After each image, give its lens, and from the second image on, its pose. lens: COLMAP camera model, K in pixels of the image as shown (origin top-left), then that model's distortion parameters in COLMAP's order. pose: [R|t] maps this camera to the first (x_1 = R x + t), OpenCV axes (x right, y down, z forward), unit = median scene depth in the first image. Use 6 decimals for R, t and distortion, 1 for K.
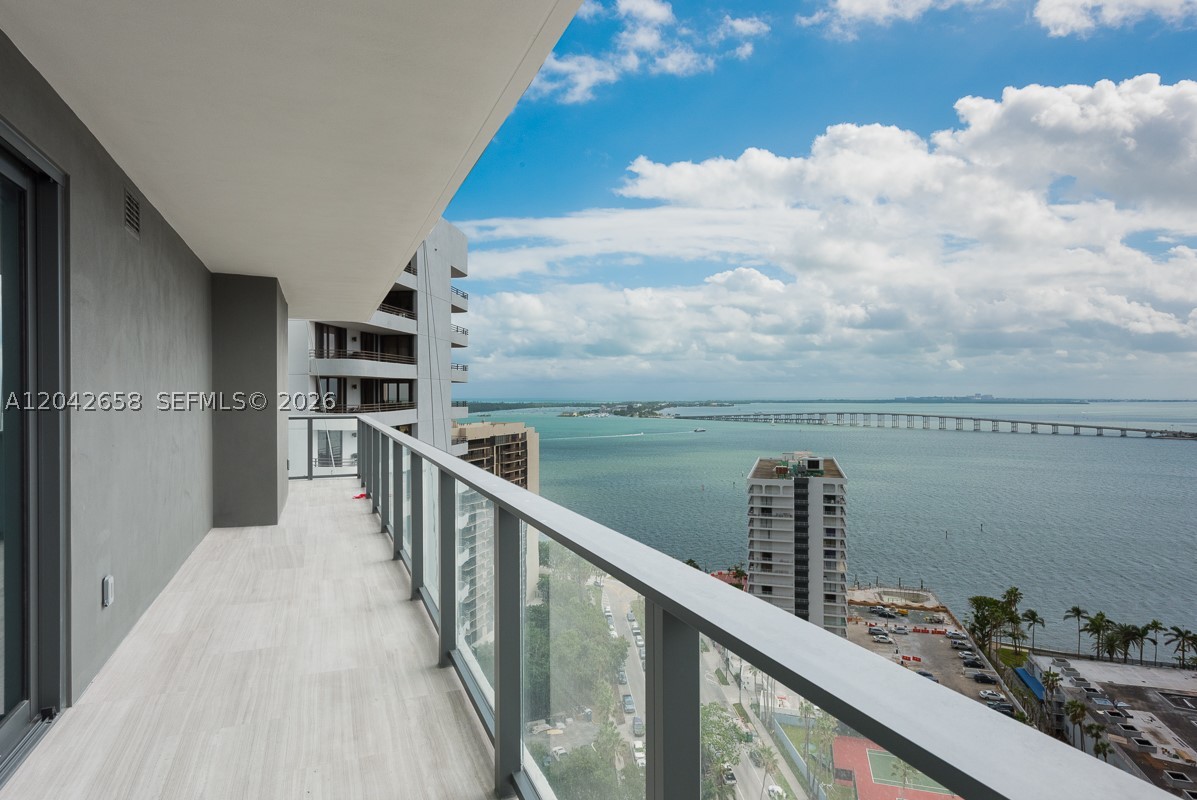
lens RADIAL K [[694.4, 0, 598.5], [0, 694.4, 400.0], [0, 0, 1]] dist [0.000444, -0.000085]
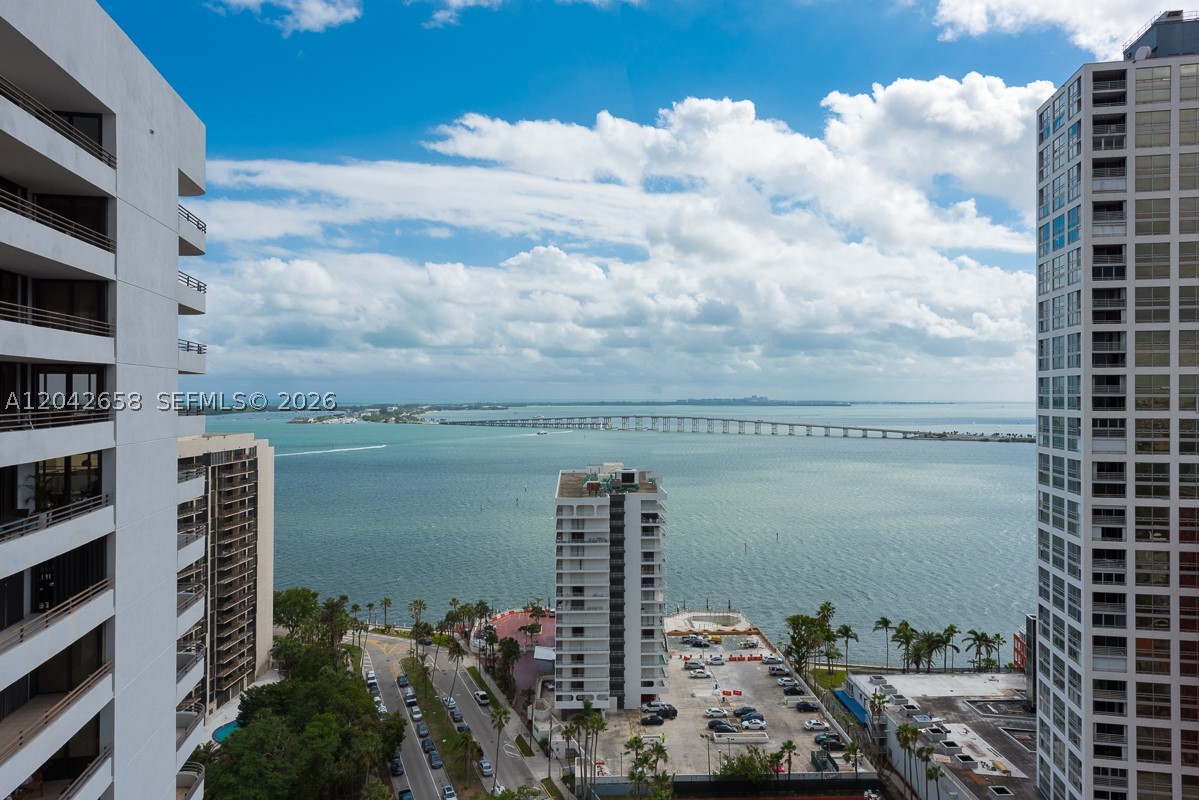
lens RADIAL K [[764.0, 0, 599.5], [0, 764.0, 400.0], [0, 0, 1]] dist [0.038561, -0.030023]
pose [[0.940073, 0.001144, 0.340972, -0.045854], [-0.000462, 0.999998, -0.002083, -0.001286], [-0.340974, 0.001801, 0.940071, 0.130291]]
